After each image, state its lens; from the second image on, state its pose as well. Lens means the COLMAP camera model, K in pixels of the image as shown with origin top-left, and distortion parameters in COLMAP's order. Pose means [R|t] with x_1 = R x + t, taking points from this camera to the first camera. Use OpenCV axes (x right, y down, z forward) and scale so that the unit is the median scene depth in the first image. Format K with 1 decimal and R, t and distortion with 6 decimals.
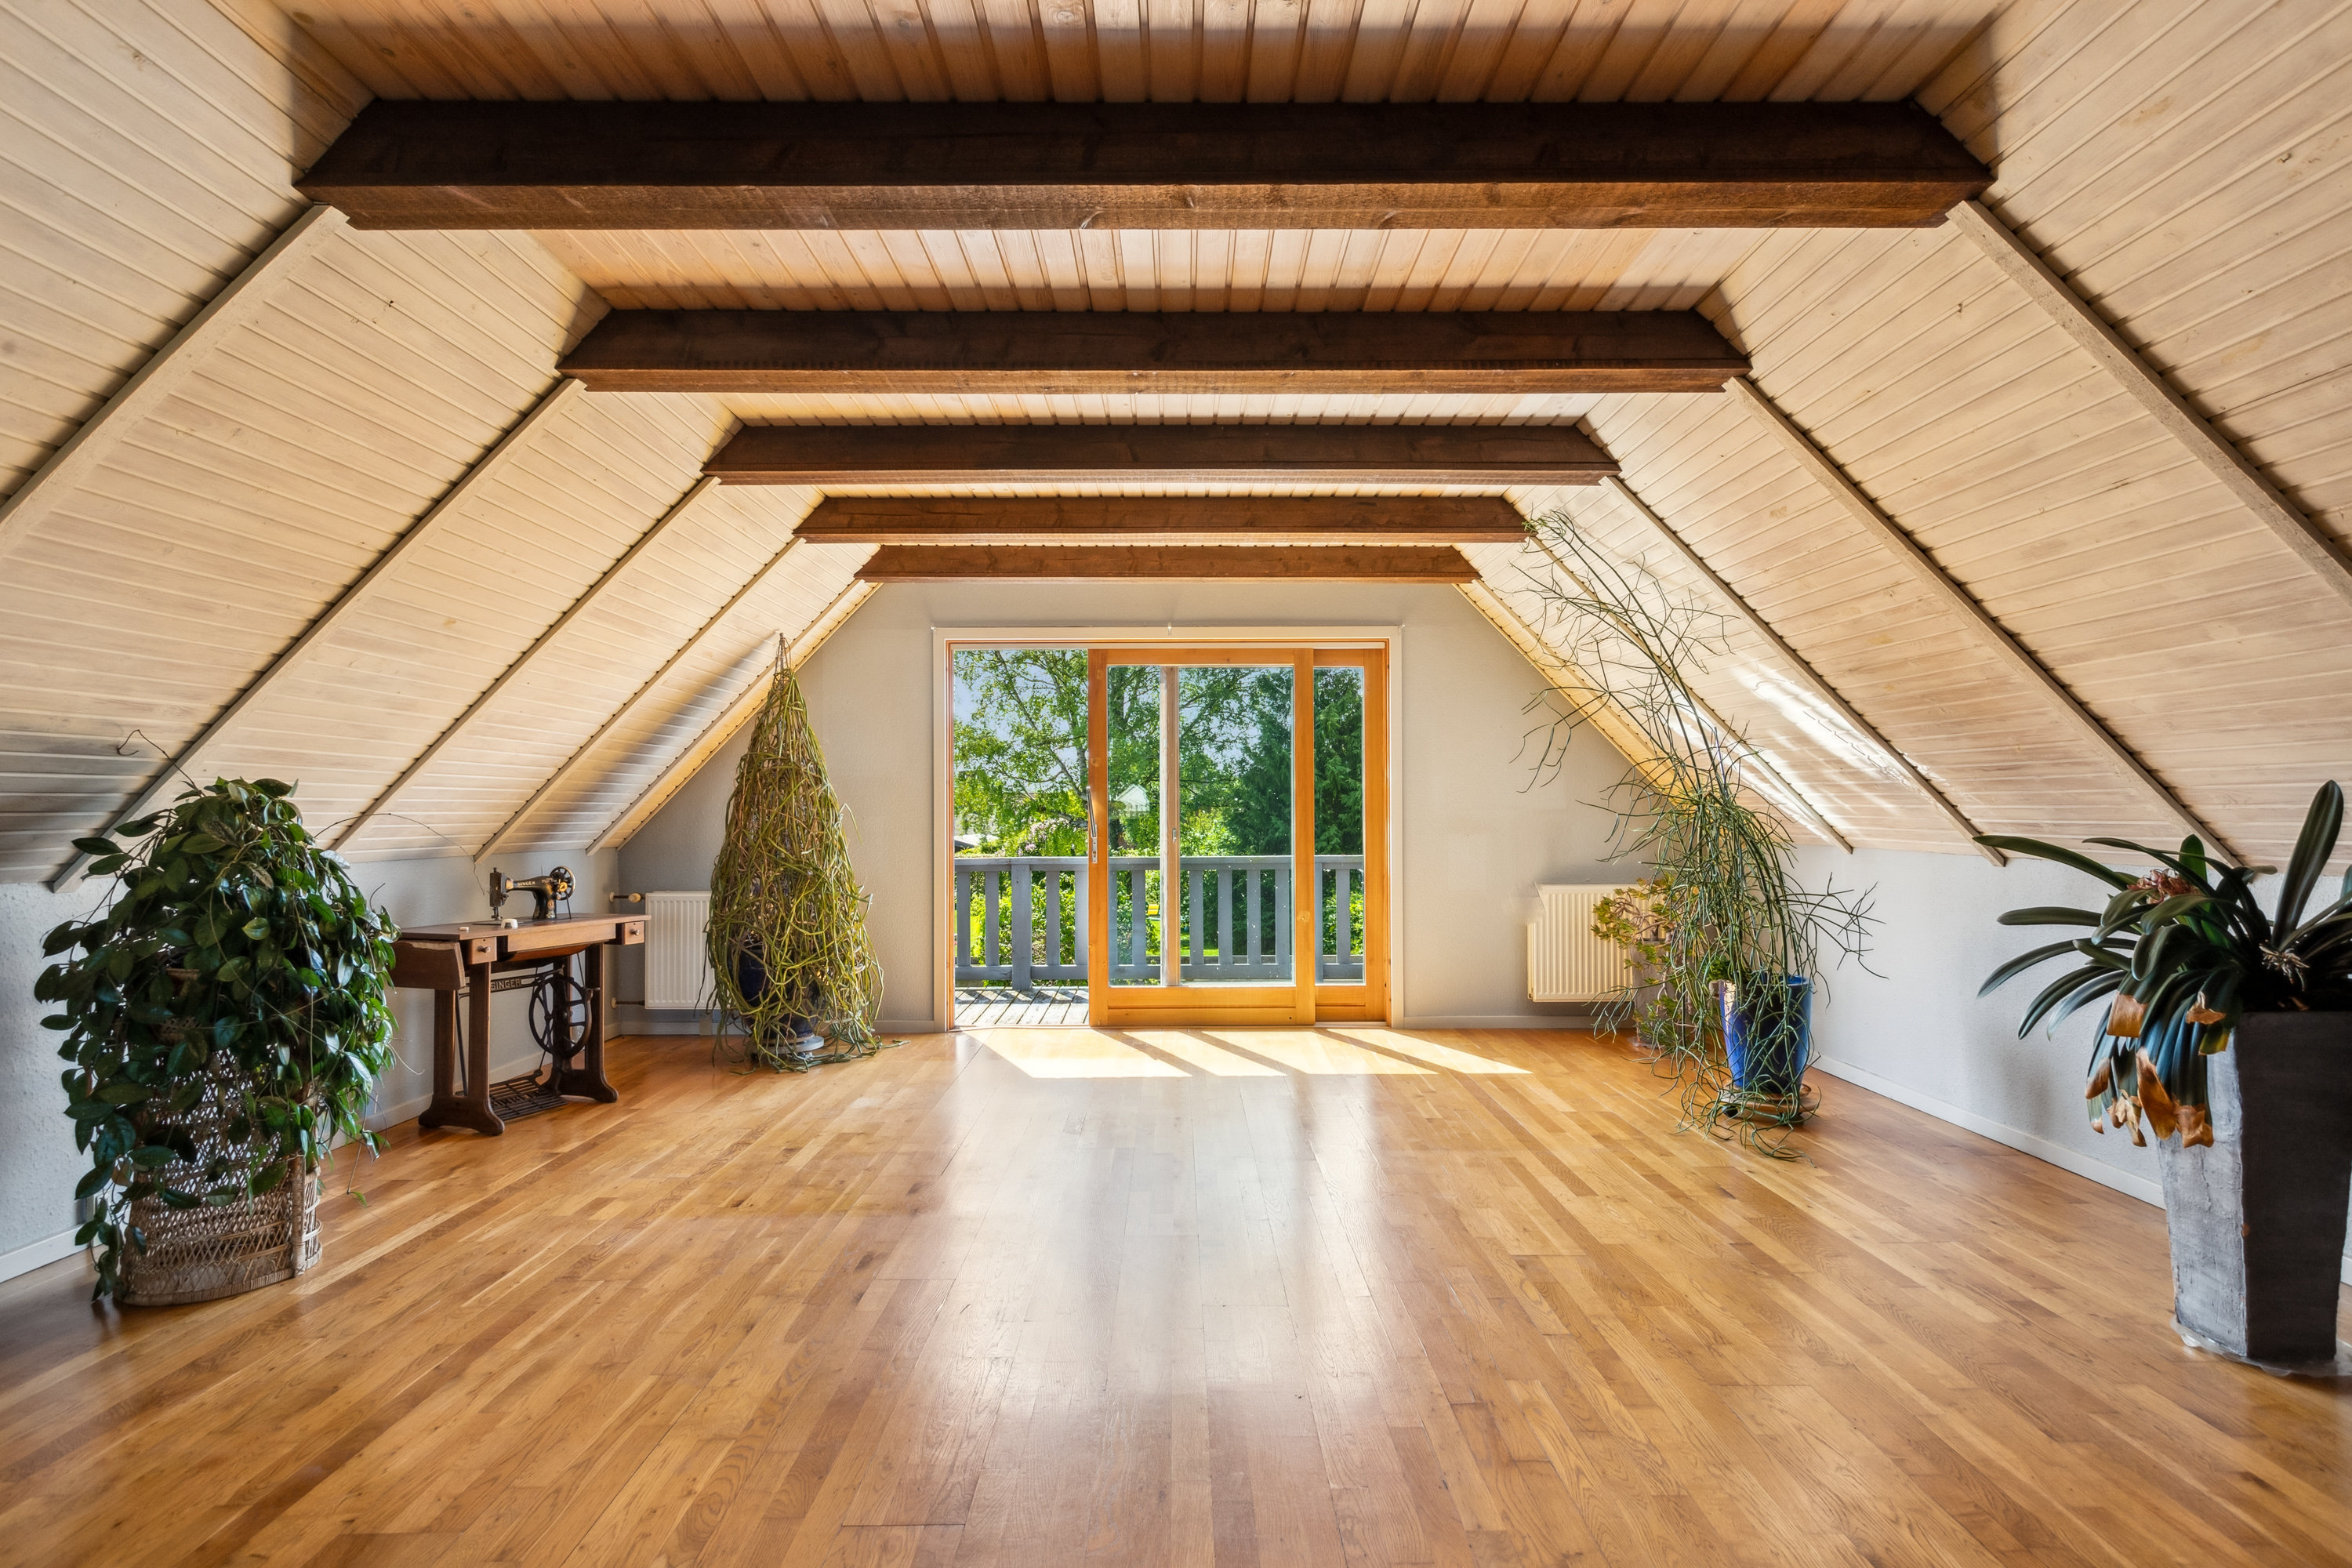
lens RADIAL K [[1214.4, 0, 1190.8], [0, 1214.4, 801.7], [0, 0, 1]] dist [-0.001516, -0.000207]
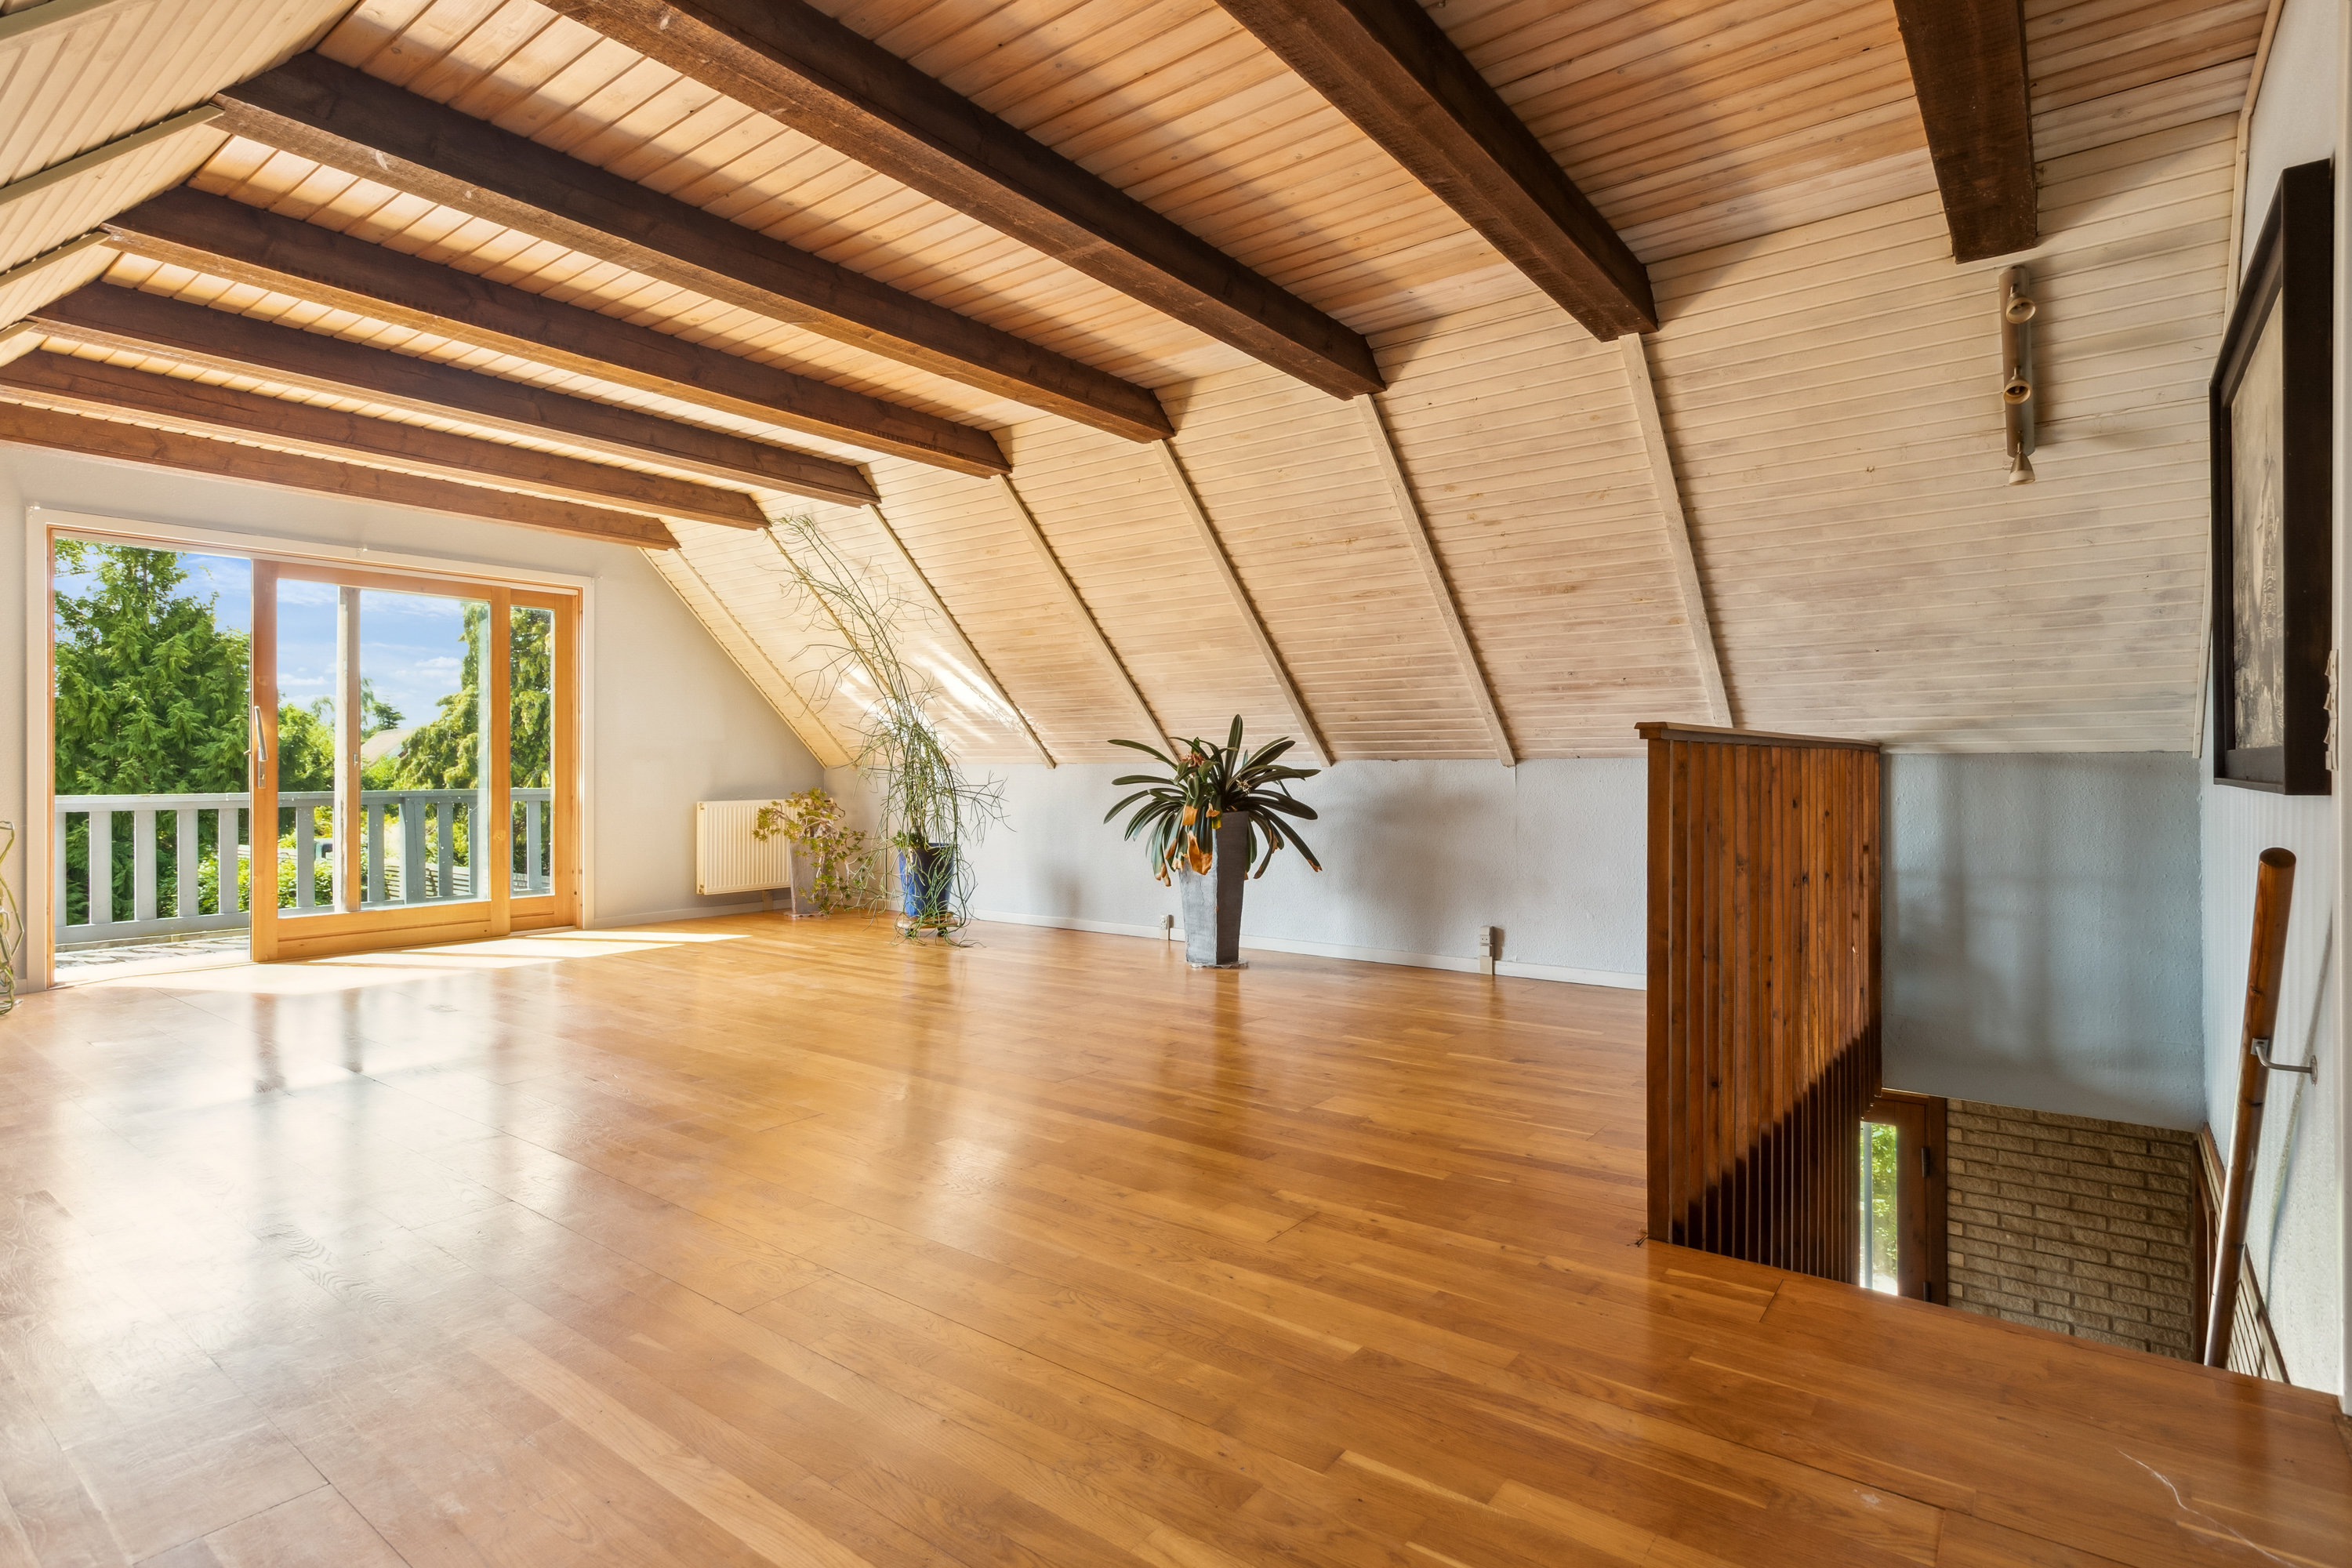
lens RADIAL K [[1199.7, 0, 1166.4], [0, 1199.7, 784.0], [0, 0, 1]] dist [0.004021, 0.000015]
pose [[0.617982, -0.006195, 0.786168, -0.707025], [-0.002038, 0.999953, 0.009481, 0.070809], [-0.786190, -0.007461, 0.617940, -0.234846]]
